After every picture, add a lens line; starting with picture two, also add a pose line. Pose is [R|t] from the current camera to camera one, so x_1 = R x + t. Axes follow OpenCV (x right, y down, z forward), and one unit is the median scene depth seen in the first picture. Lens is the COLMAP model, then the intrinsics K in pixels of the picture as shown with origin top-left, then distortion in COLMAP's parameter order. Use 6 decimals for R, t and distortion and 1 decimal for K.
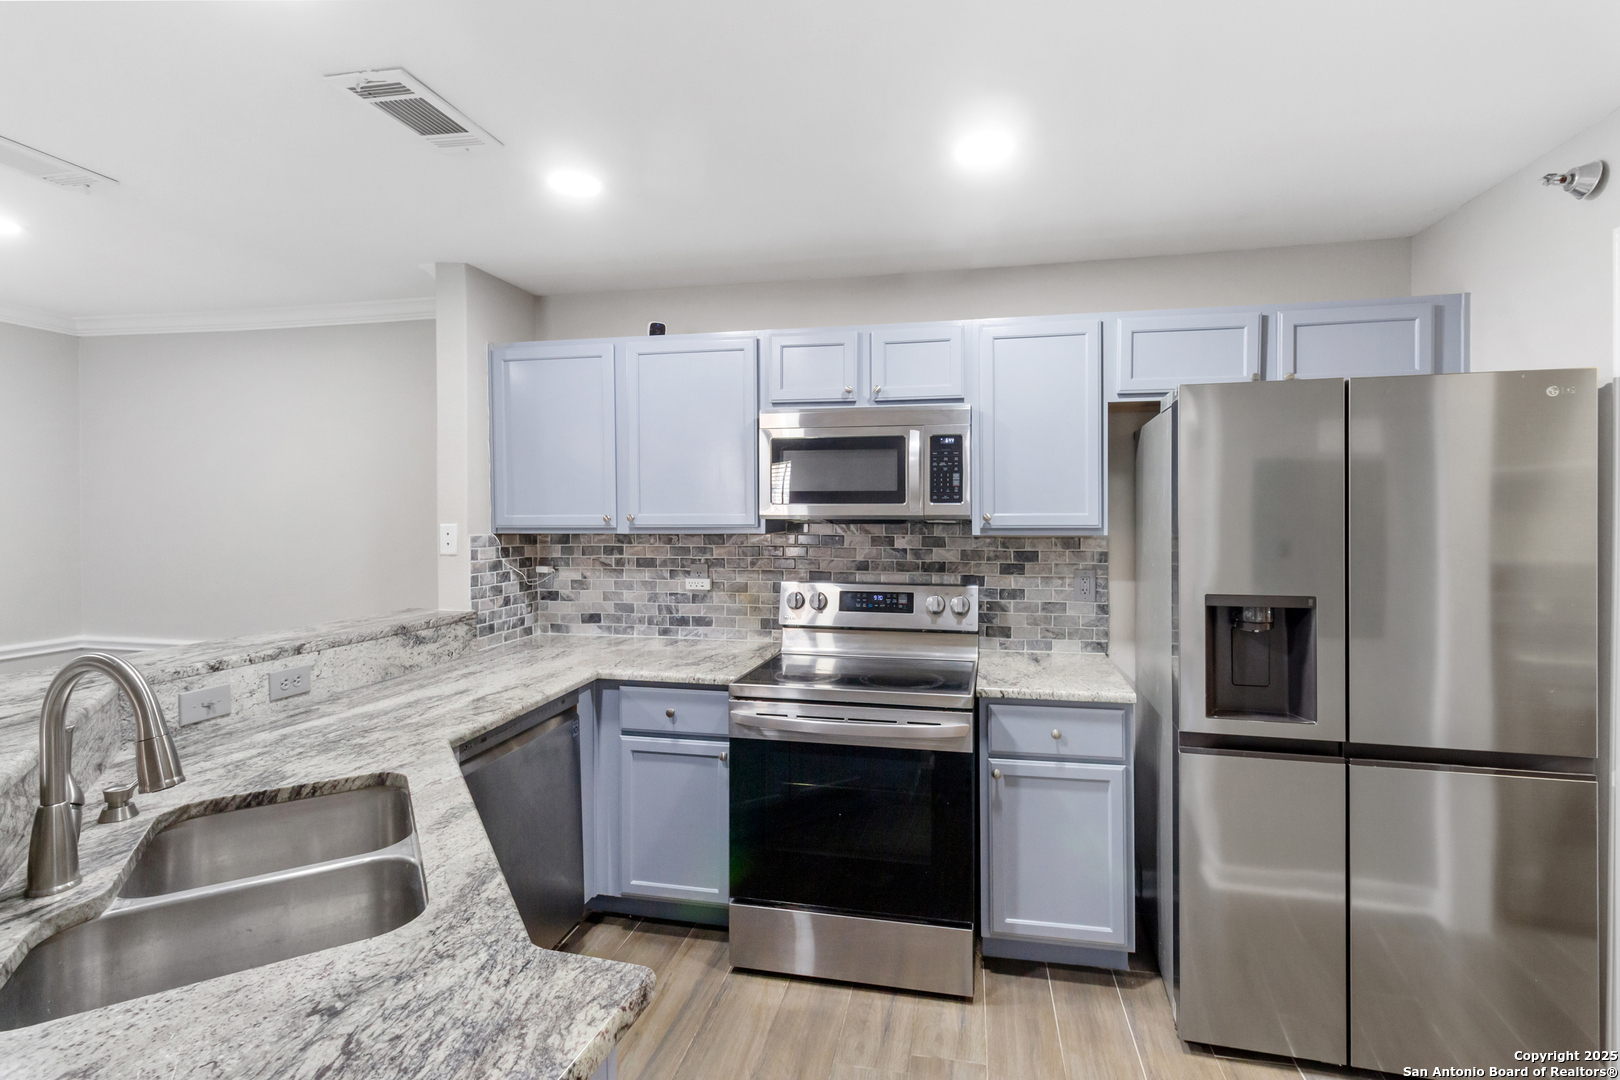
lens RADIAL K [[754.7, 0, 833.5], [0, 754.7, 517.6], [0, 0, 1]] dist [0.002938, 0.000518]
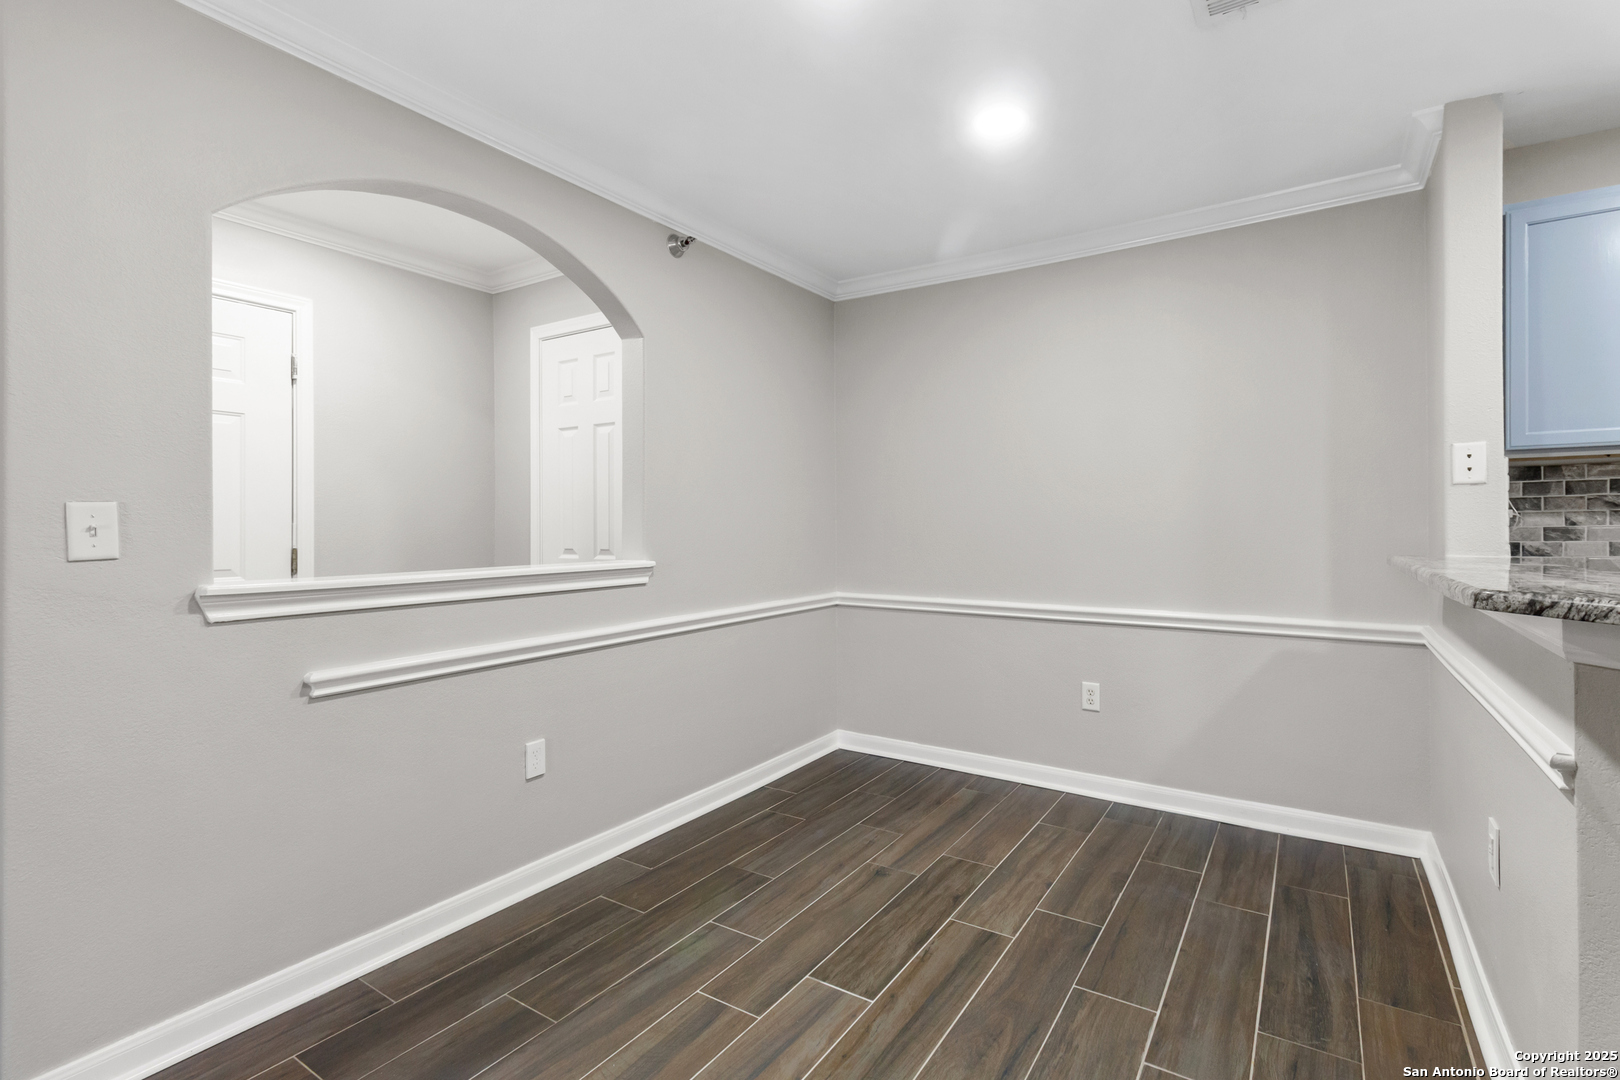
lens RADIAL K [[754.7, 0, 833.5], [0, 754.7, 517.6], [0, 0, 1]] dist [0.002938, 0.000518]
pose [[0.931953, -0.008626, -0.362475, -0.795092], [0.003677, 0.999890, -0.014343, 0.088044], [0.362559, 0.012034, 0.931883, 0.057428]]
